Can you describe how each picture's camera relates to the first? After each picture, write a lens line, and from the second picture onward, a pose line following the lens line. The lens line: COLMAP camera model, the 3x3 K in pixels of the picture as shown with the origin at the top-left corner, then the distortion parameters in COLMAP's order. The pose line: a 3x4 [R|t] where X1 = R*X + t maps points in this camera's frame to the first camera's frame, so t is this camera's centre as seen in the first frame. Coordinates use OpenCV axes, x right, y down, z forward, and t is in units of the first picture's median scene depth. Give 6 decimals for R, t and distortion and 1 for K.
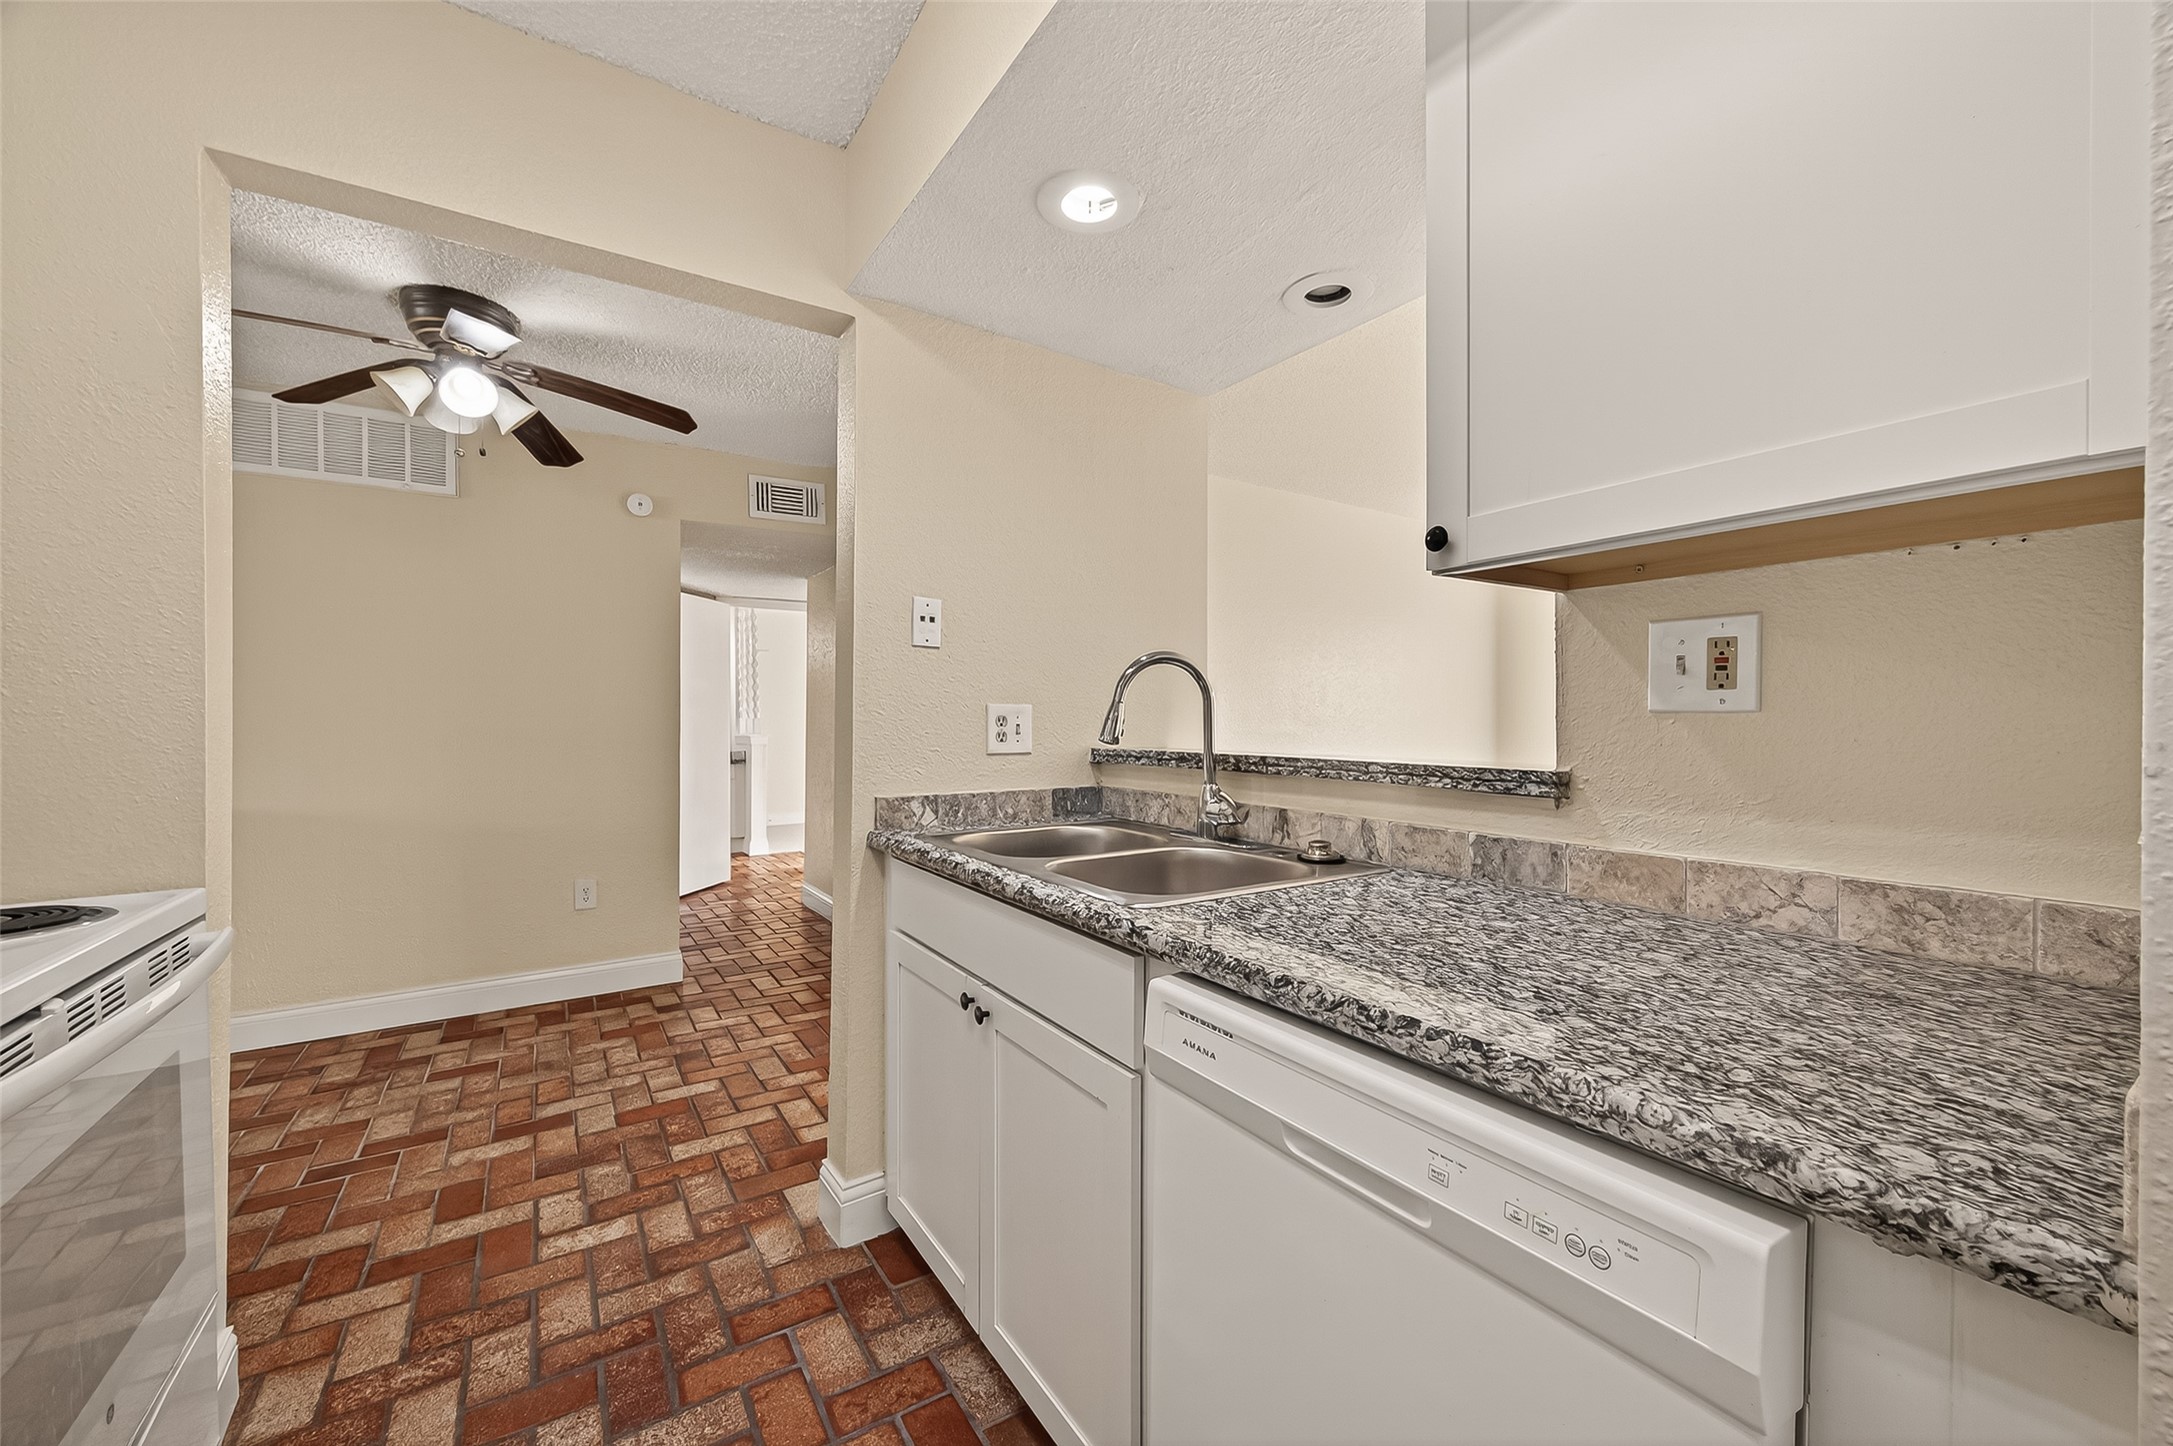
lens RADIAL K [[850.6, 0, 1085.3], [0, 850.6, 725.7], [0, 0, 1]] dist [0.006203, -0.001835]
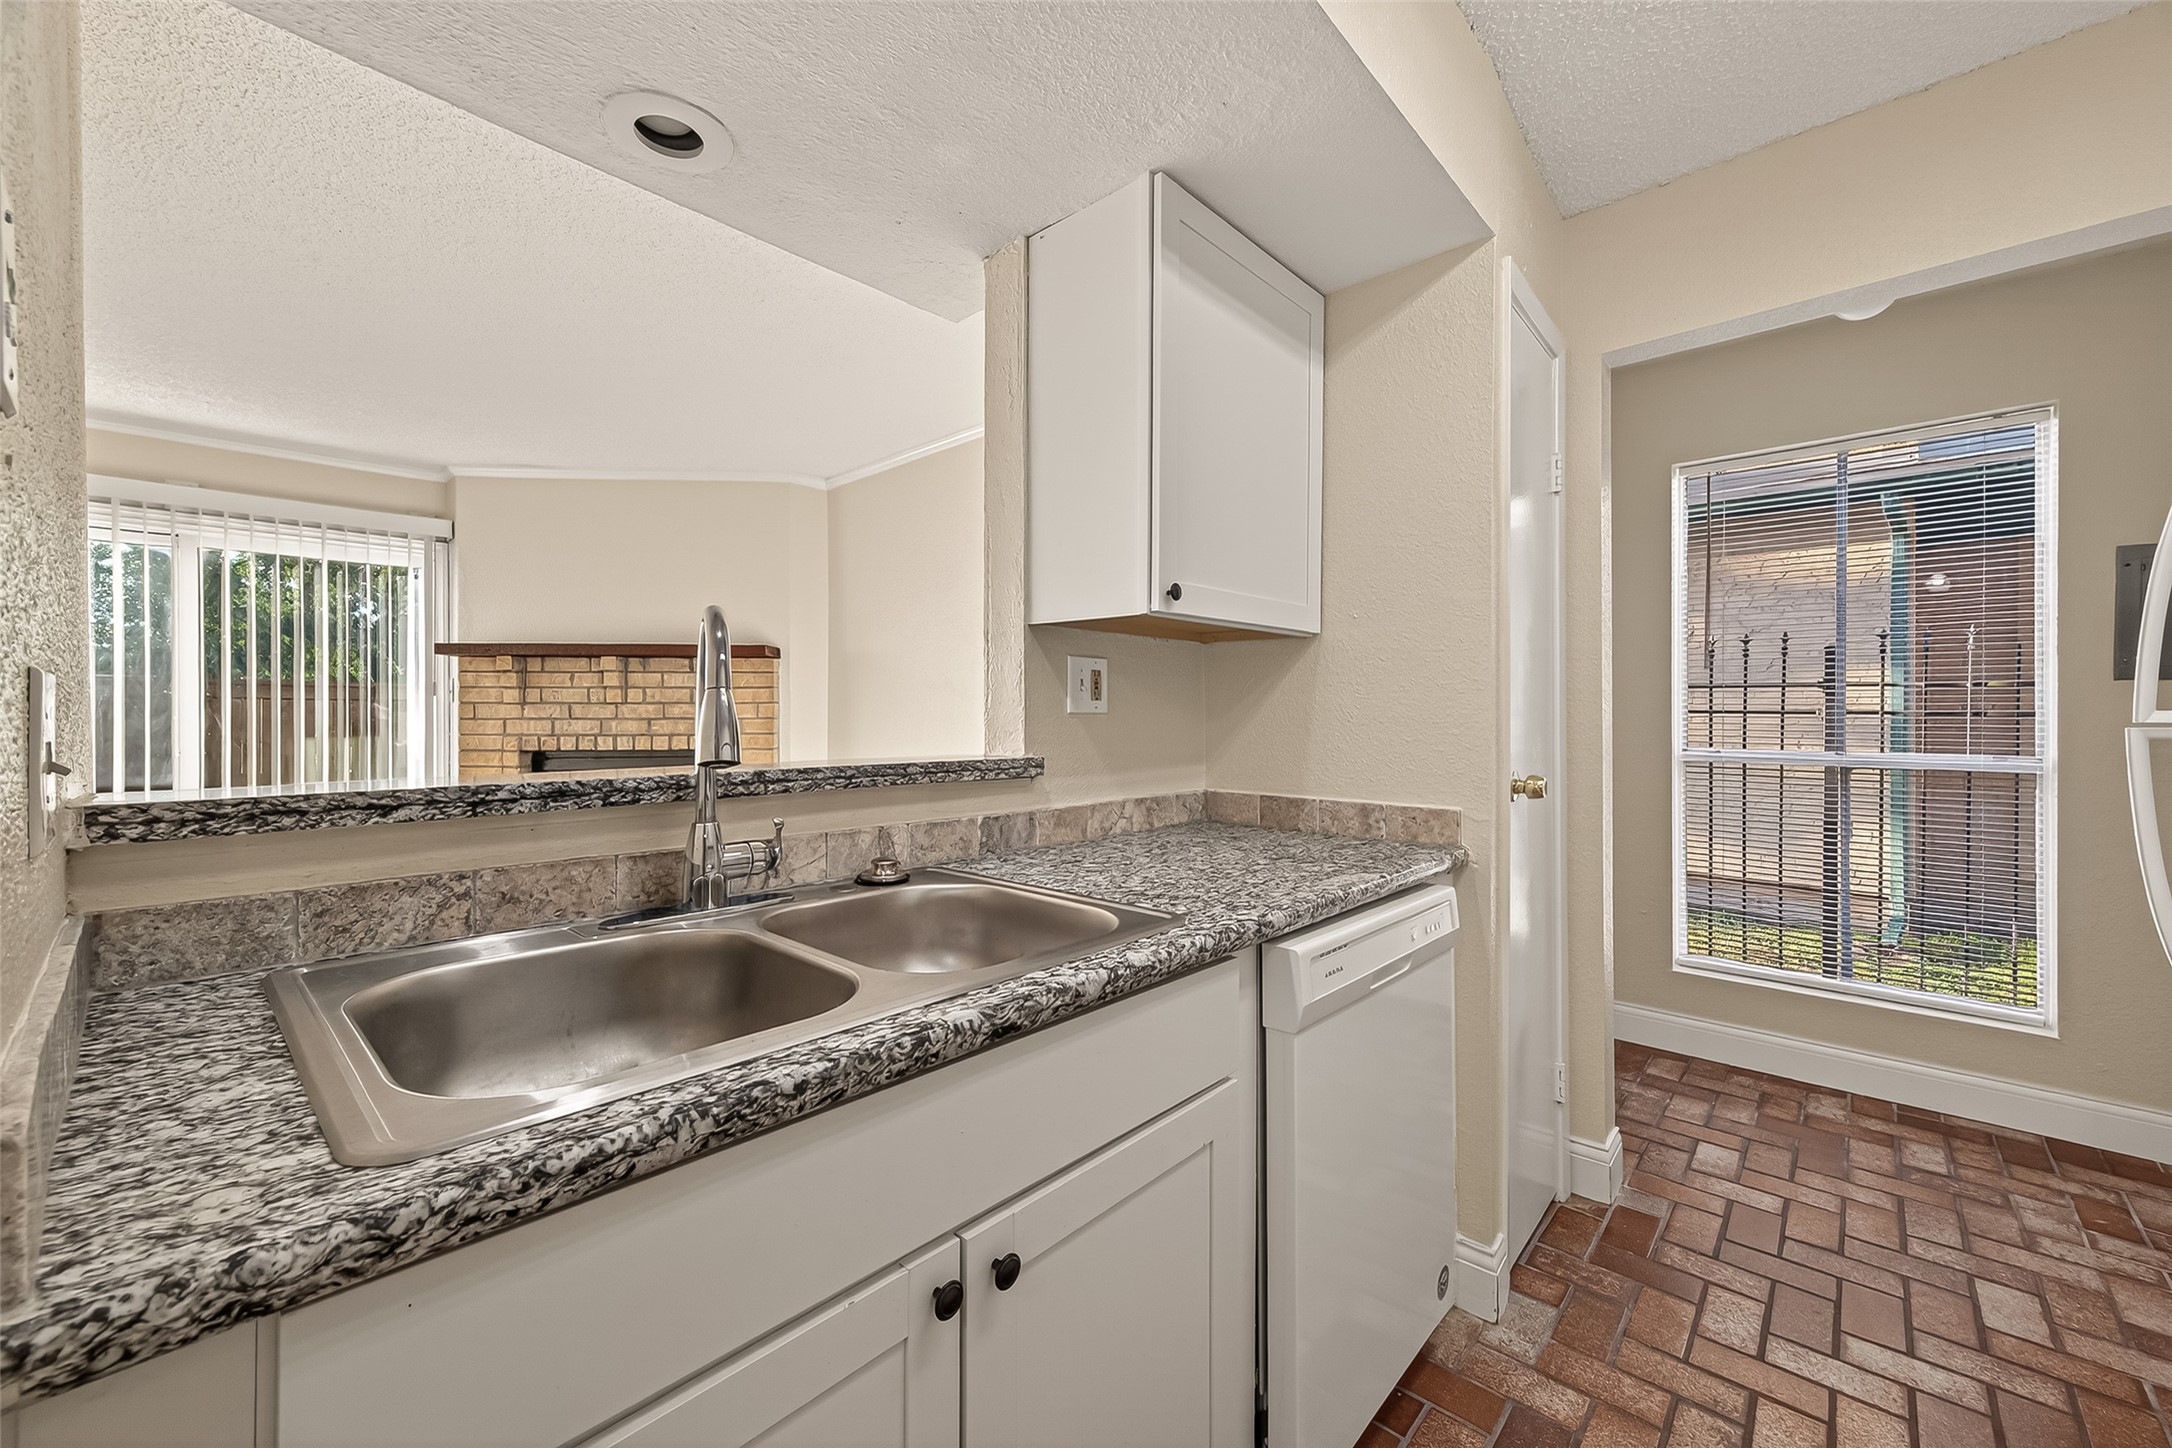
lens RADIAL K [[850.2, 0, 1089.0], [0, 850.2, 716.2], [0, 0, 1]] dist [0.006203, -0.001835]
pose [[-0.260565, -0.001973, 0.965454, -0.438008], [0.006644, 0.999971, 0.003837, -0.008805], [-0.965433, 0.007414, -0.260544, 0.724440]]
